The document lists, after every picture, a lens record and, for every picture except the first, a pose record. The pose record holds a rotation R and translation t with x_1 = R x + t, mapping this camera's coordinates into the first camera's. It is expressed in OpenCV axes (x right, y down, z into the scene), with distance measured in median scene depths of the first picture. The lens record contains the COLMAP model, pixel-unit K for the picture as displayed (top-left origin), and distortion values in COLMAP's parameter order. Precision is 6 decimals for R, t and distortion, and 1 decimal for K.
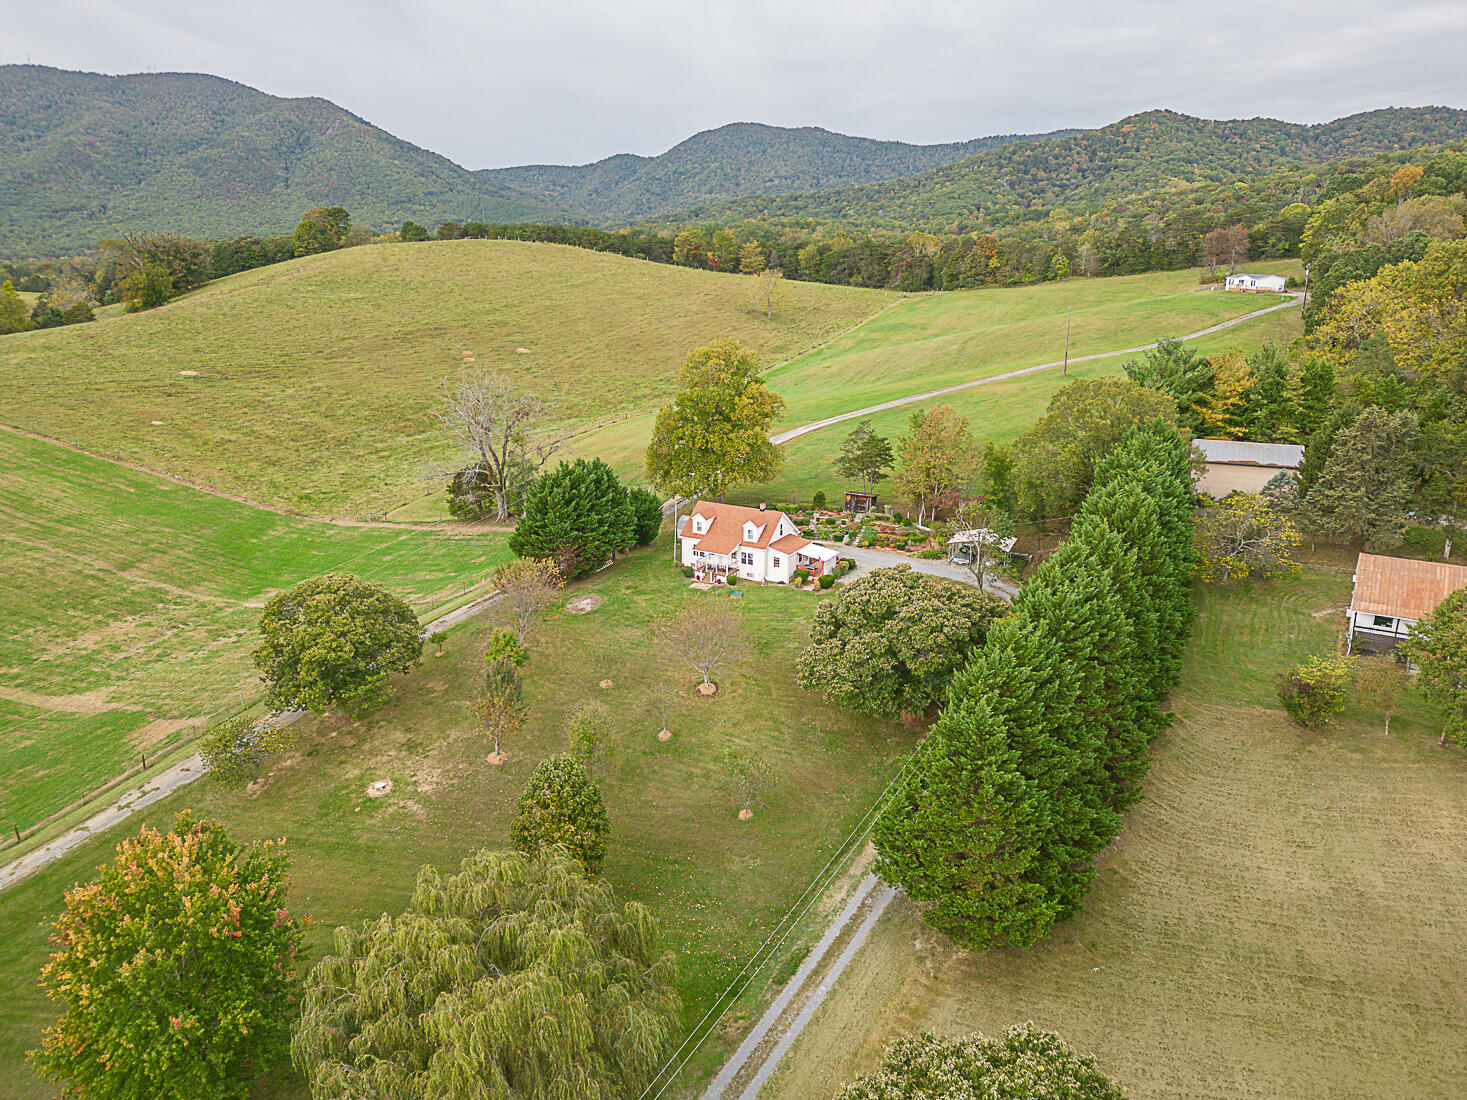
lens RADIAL K [[1032.4, 0, 733.5], [0, 1032.4, 550.0], [0, 0, 1]] dist [0.072570, -0.057098]
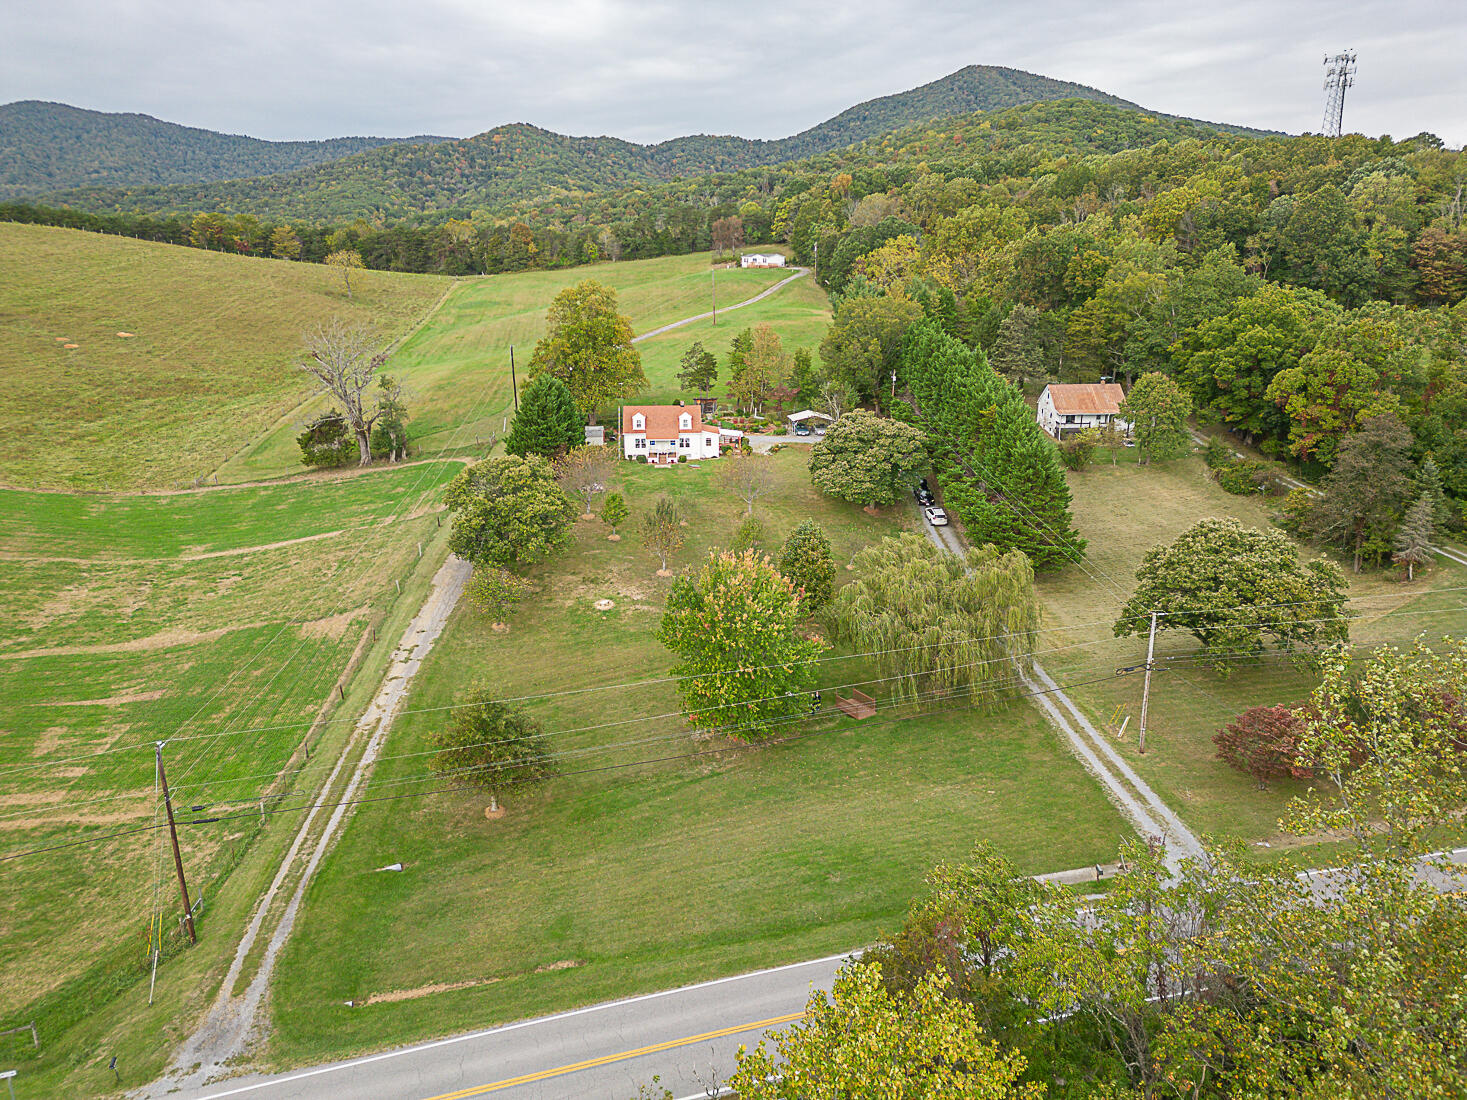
lens RADIAL K [[1032.4, 0, 733.5], [0, 1032.4, 550.0], [0, 0, 1]] dist [0.072570, -0.057098]
pose [[0.843384, -0.154512, 0.514615, -0.190922], [0.157033, 0.986826, 0.038936, 0.030721], [-0.513852, 0.047974, 0.856537, -0.038603]]
